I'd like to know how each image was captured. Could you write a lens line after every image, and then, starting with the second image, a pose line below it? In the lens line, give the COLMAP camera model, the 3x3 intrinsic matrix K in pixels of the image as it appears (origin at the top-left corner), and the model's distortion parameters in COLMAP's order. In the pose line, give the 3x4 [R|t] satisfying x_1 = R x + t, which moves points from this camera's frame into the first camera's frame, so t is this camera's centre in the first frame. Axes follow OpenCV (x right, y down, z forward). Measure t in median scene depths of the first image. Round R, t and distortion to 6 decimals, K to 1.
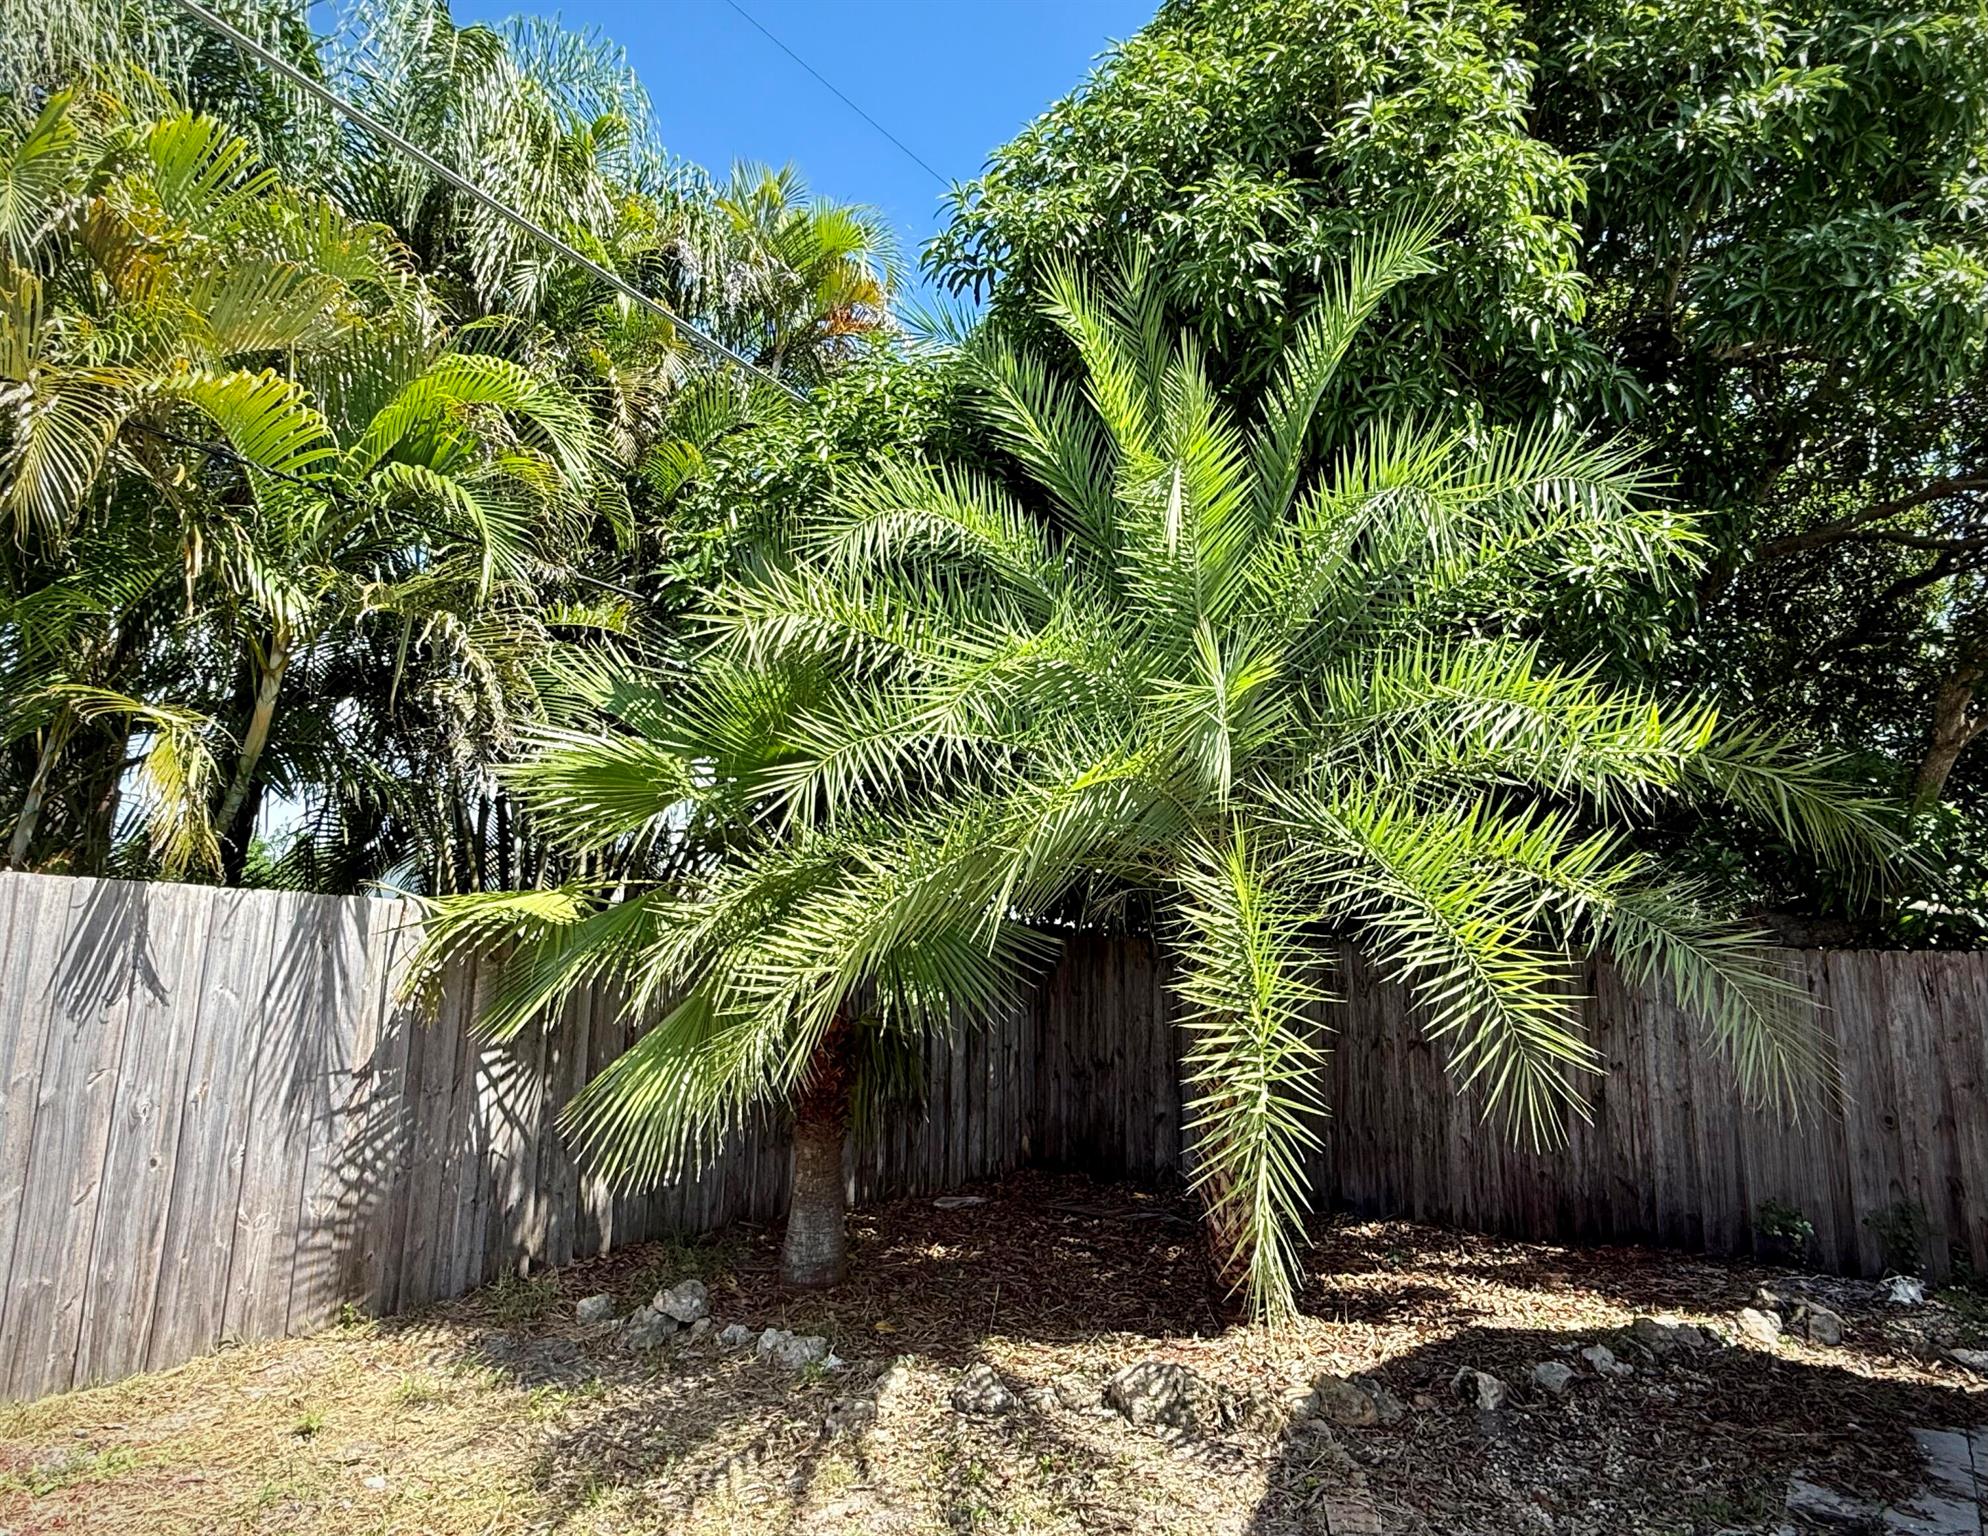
lens RADIAL K [[1214.7, 0, 1029.9], [0, 1214.7, 770.1], [0, 0, 1]] dist [0.000694, 0.001750]
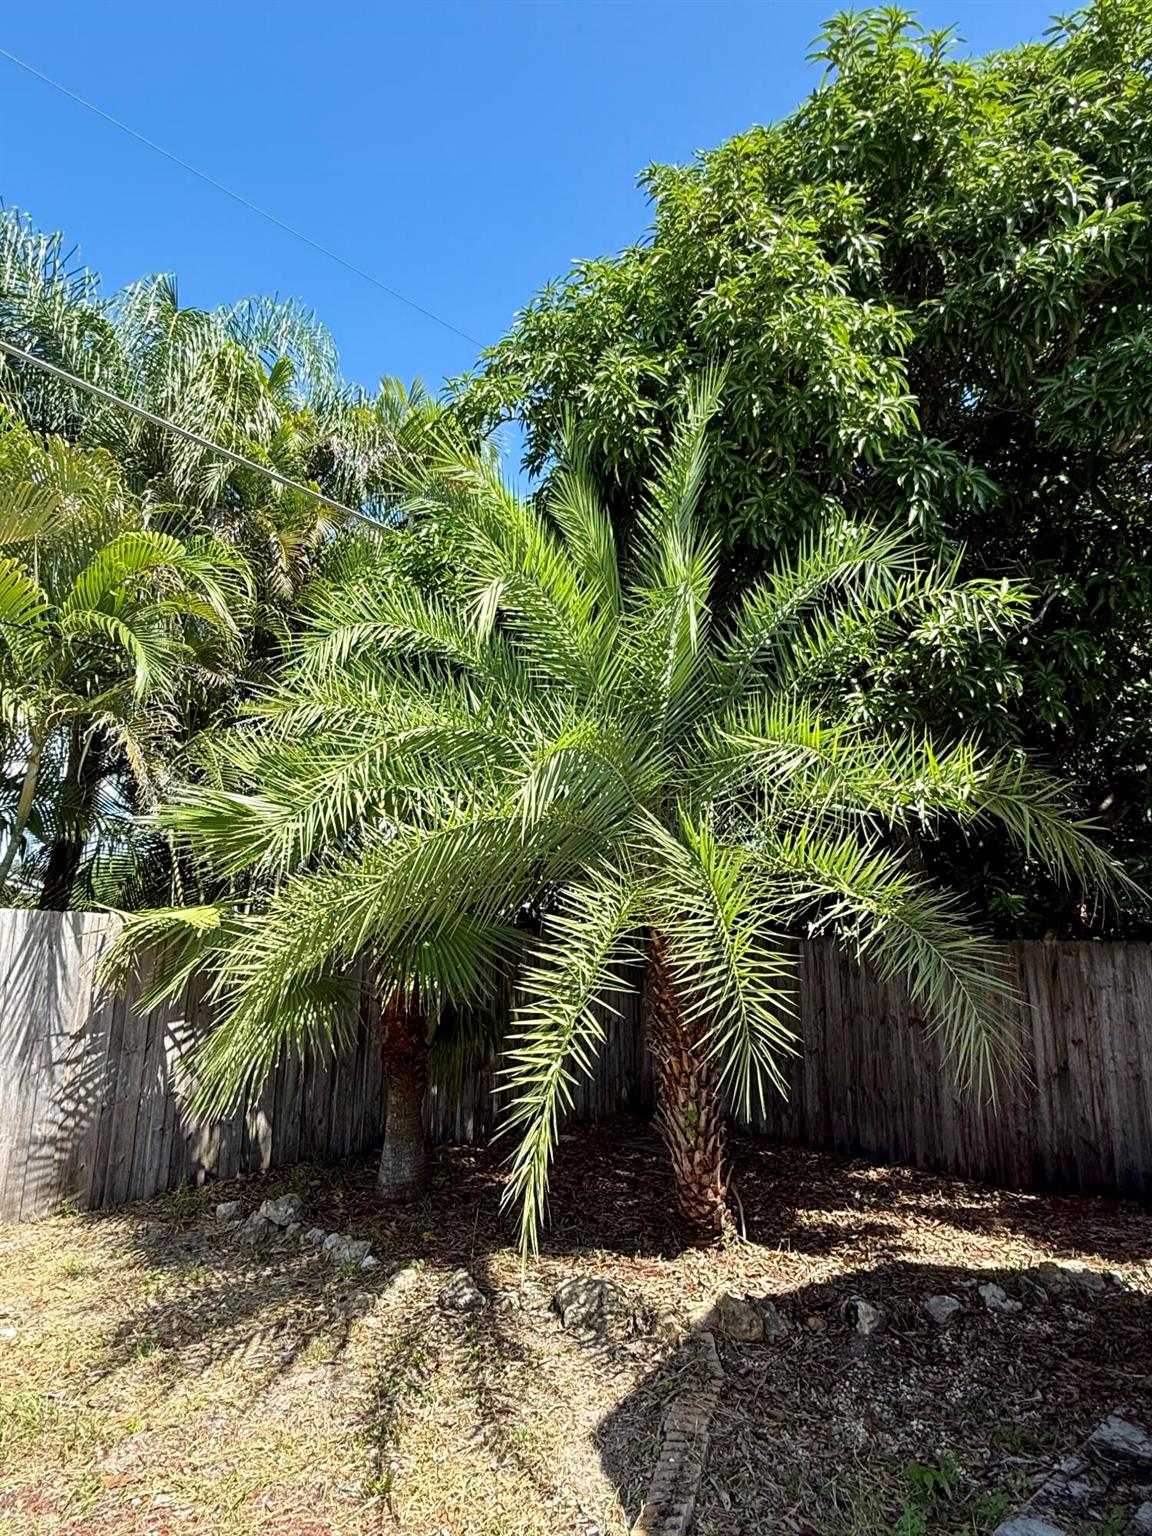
lens RADIAL K [[909.9, 0, 577.0], [0, 909.9, 769.0], [0, 0, 1]] dist [0.000549, 0.000688]
pose [[0.984151, -0.036569, -0.173521, 0.241473], [0.029676, 0.998670, -0.042154, -0.001308], [0.174831, 0.036336, 0.983928, 0.039935]]
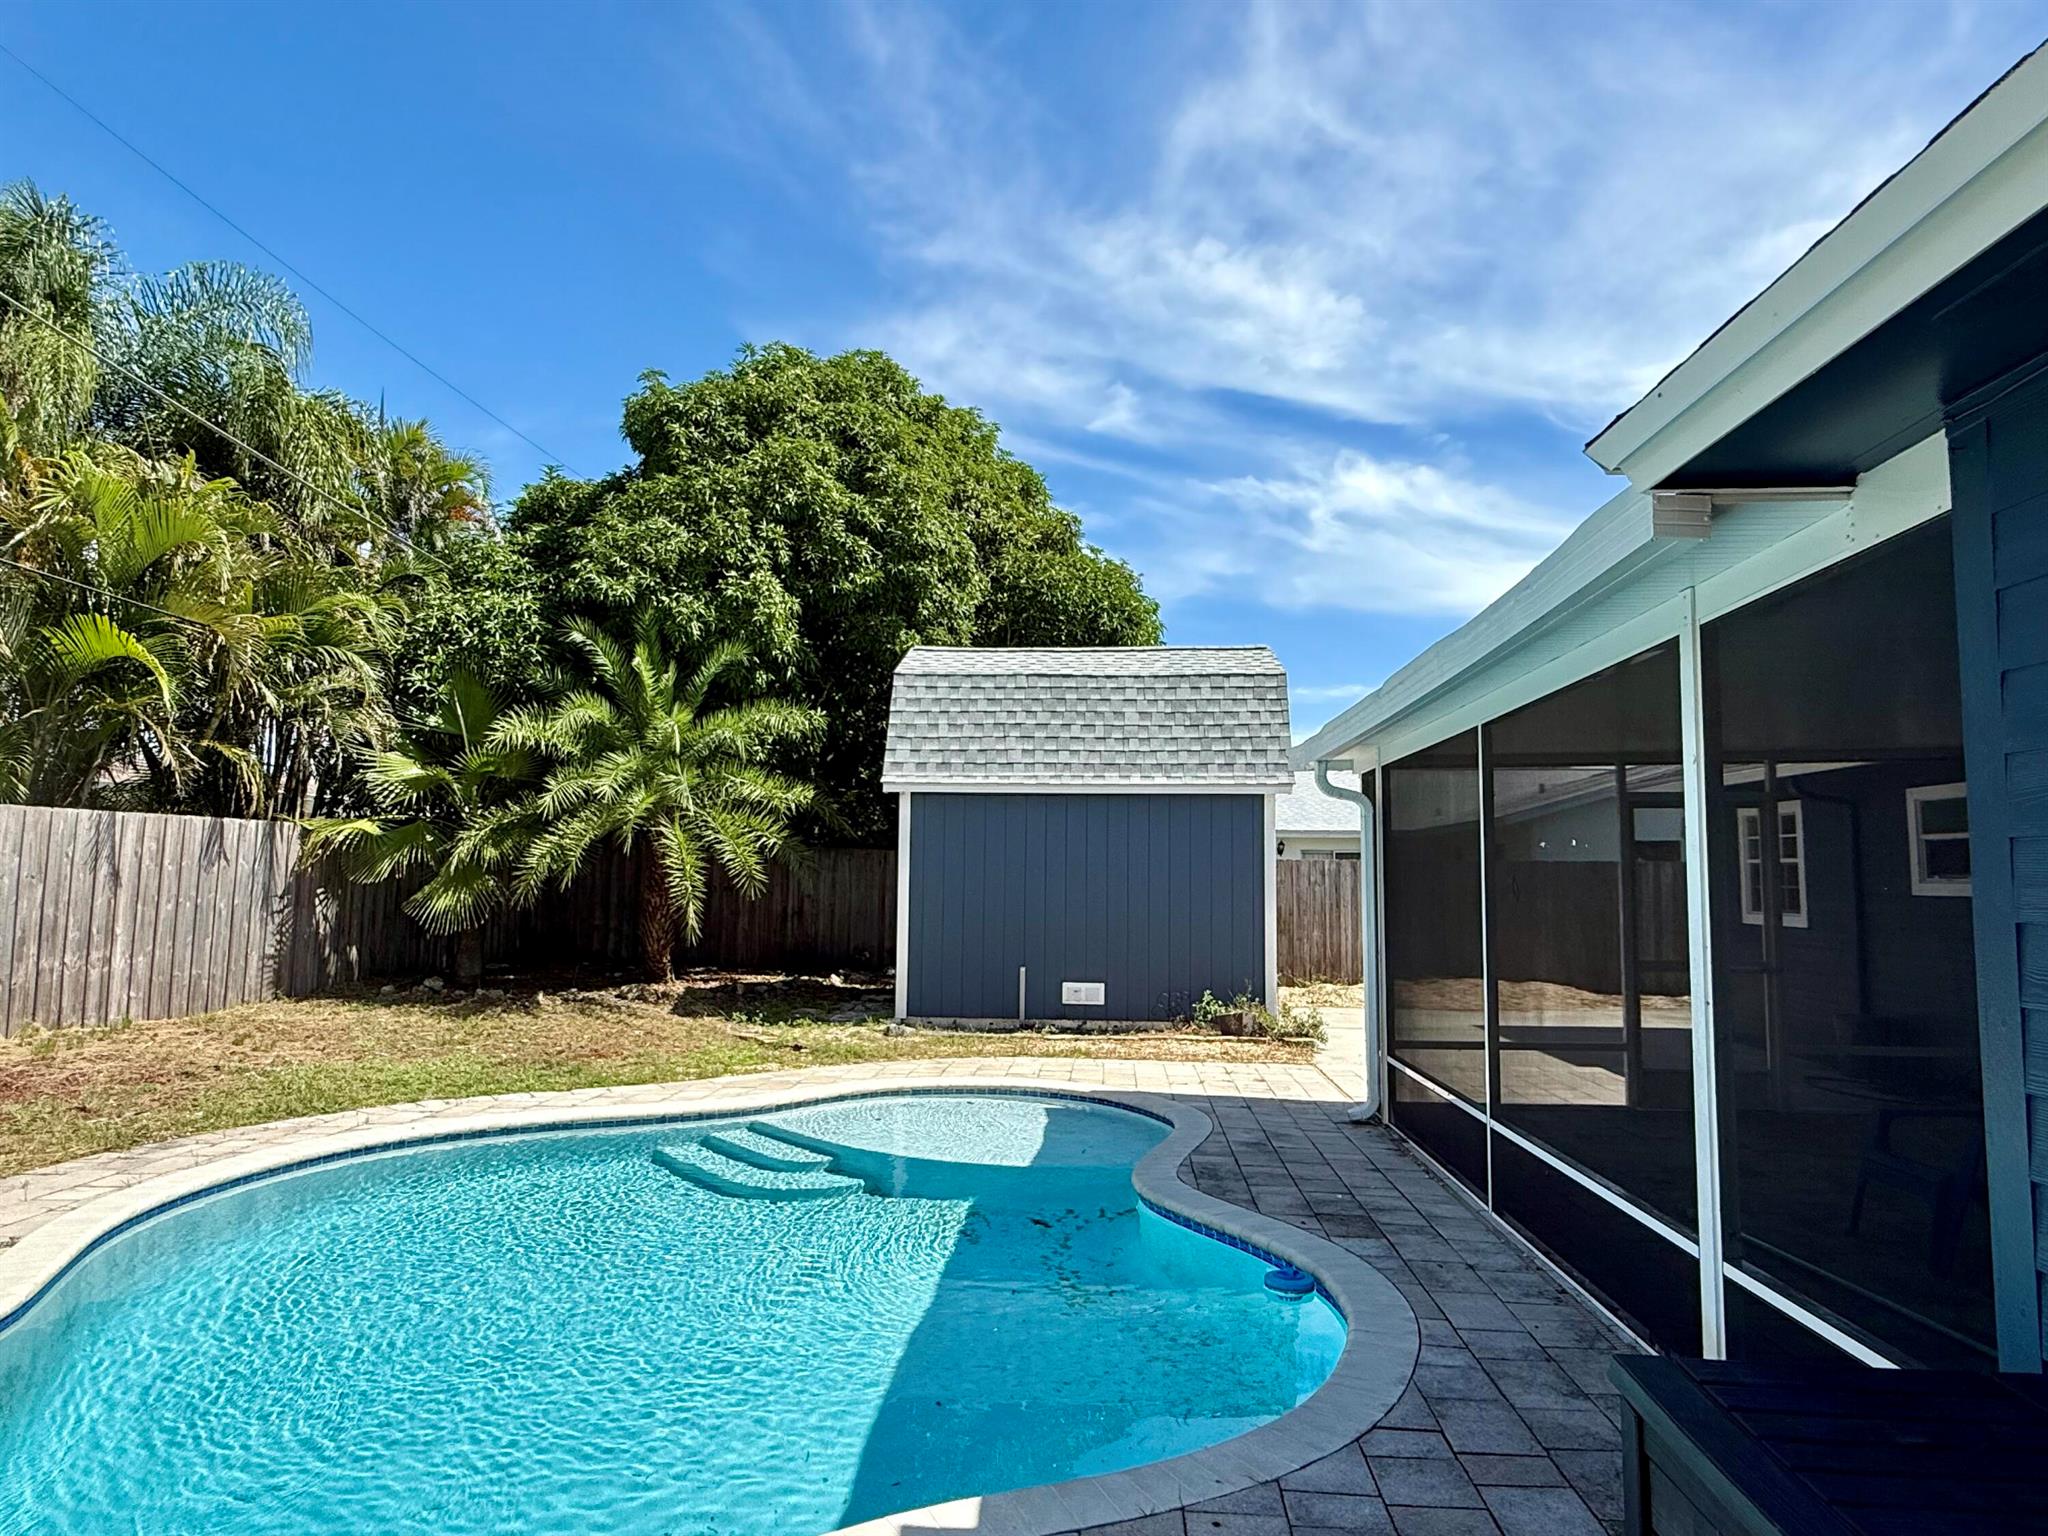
lens RADIAL K [[1213.2, 0, 1029.2], [0, 1213.2, 775.2], [0, 0, 1]] dist [0.000549, 0.000688]
pose [[0.857978, 0.043981, 0.511800, -0.554544], [-0.097435, 0.992174, 0.078079, -0.325074], [-0.504361, -0.116857, 0.855549, -1.811063]]
